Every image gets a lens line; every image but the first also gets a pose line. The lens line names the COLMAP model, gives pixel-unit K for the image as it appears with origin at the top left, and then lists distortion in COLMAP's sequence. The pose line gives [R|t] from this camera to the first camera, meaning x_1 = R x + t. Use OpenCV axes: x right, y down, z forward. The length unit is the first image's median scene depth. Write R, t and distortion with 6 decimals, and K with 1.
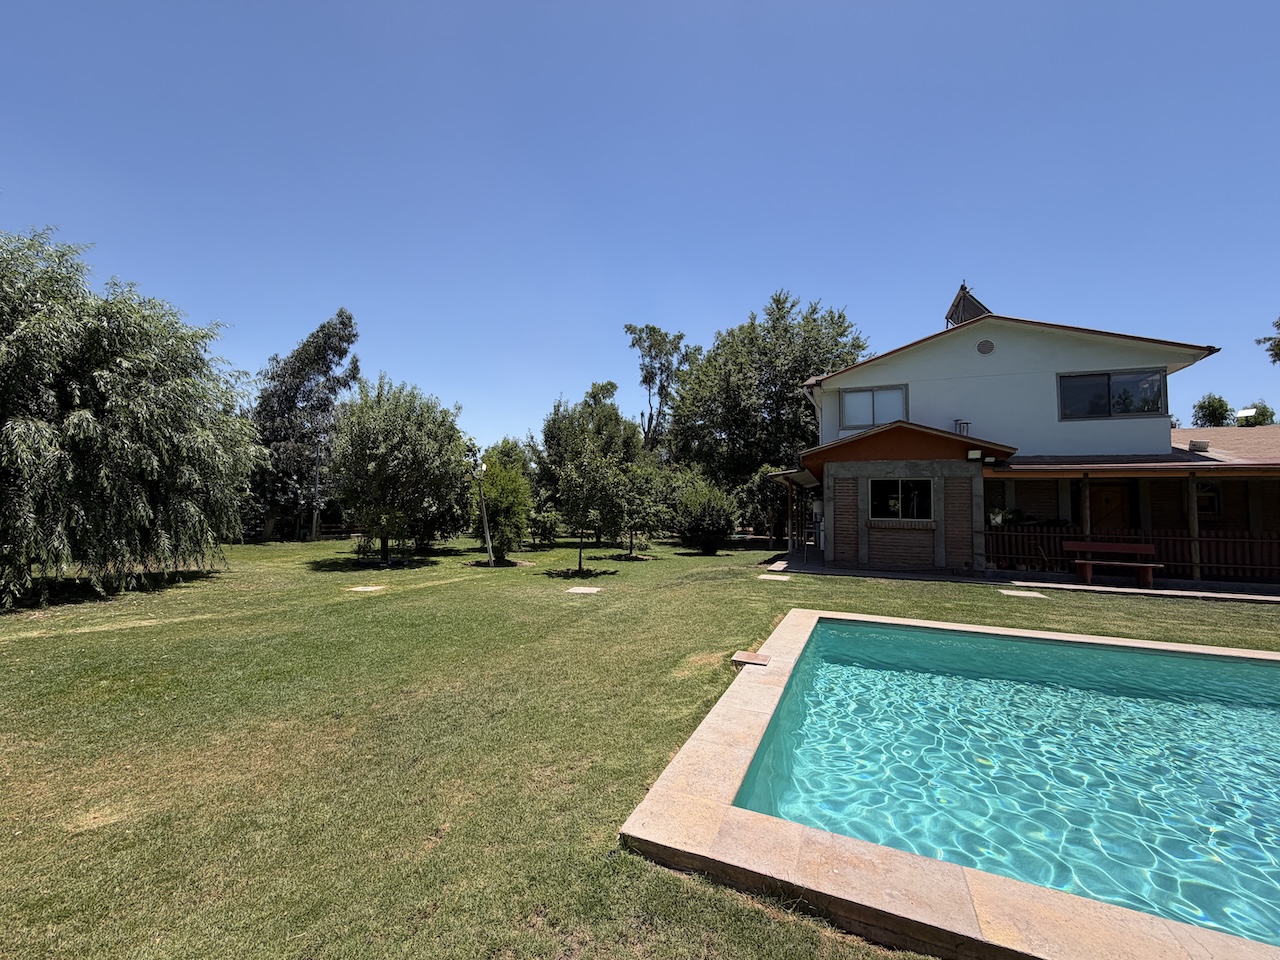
lens RADIAL K [[523.8, 0, 644.8], [0, 523.8, 480.7], [0, 0, 1]] dist [-0.004828, 0.001843]
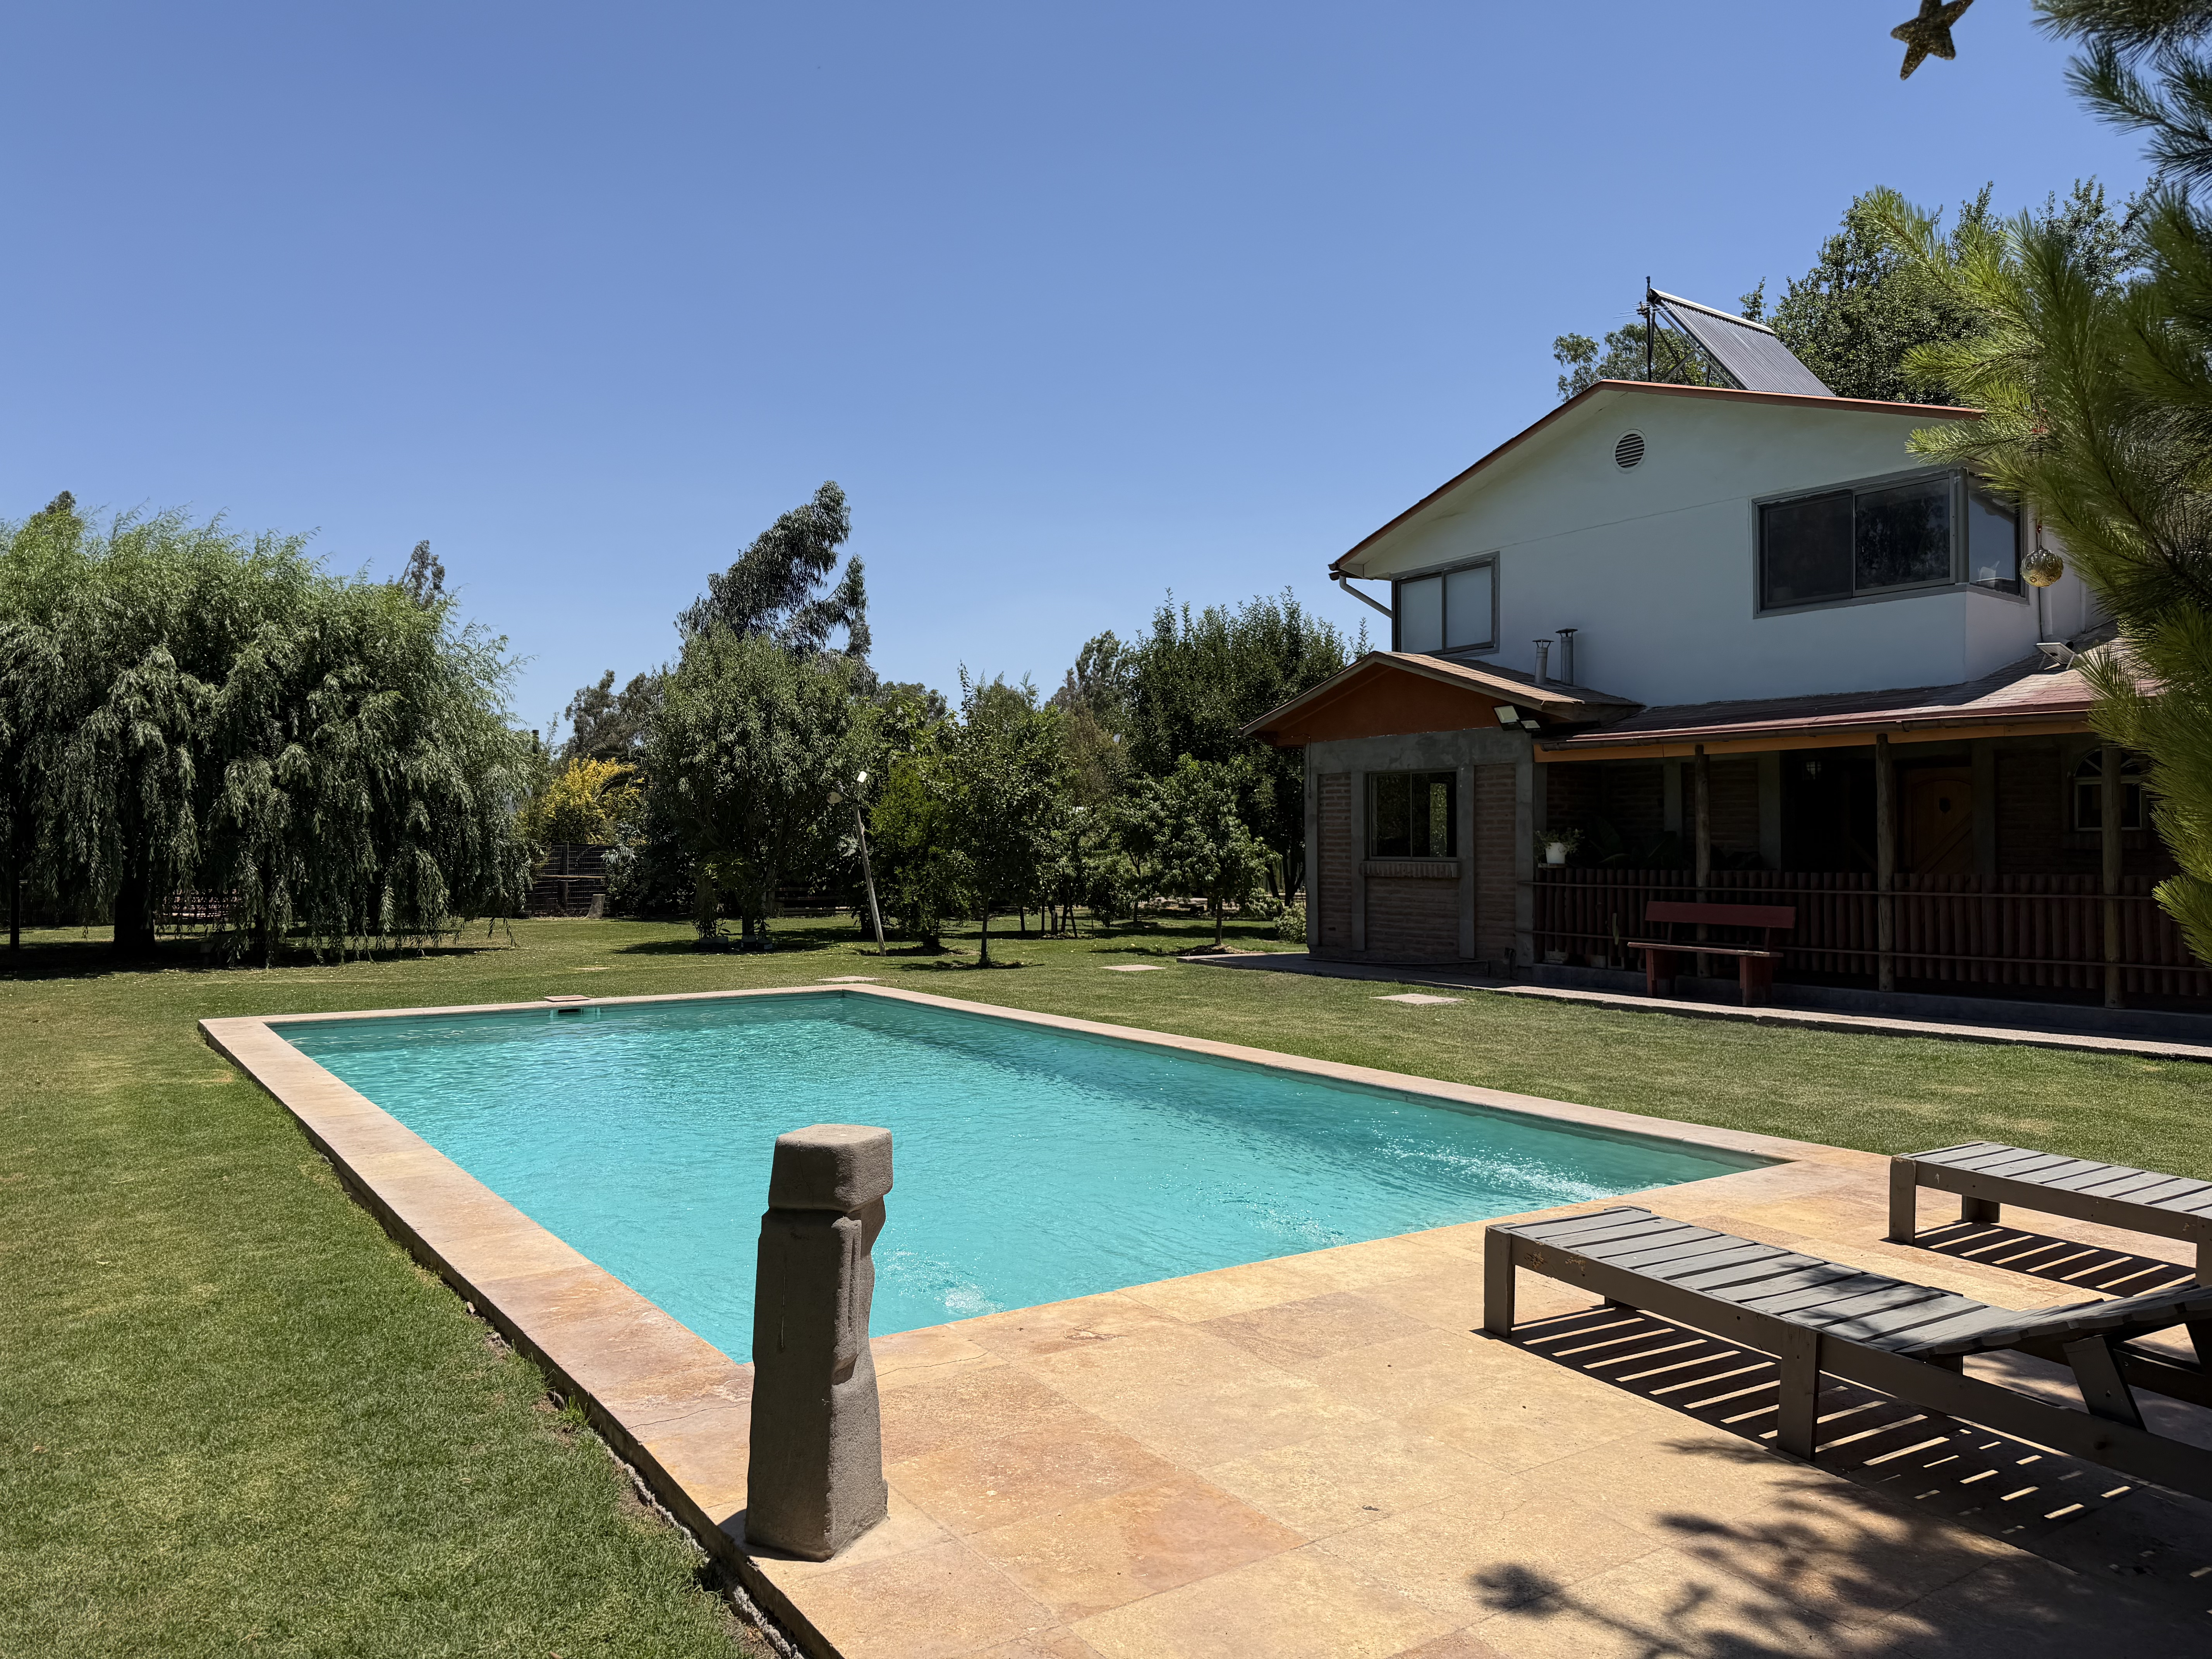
lens RADIAL K [[1581.2, 0, 1079.3], [0, 1581.2, 813.0], [0, 0, 1]] dist [0.087646, -0.114915]
pose [[0.835099, -0.029790, -0.549292, 0.957126], [0.043006, 0.999012, 0.011203, 0.004073], [0.548416, -0.032979, 0.835555, -0.334543]]
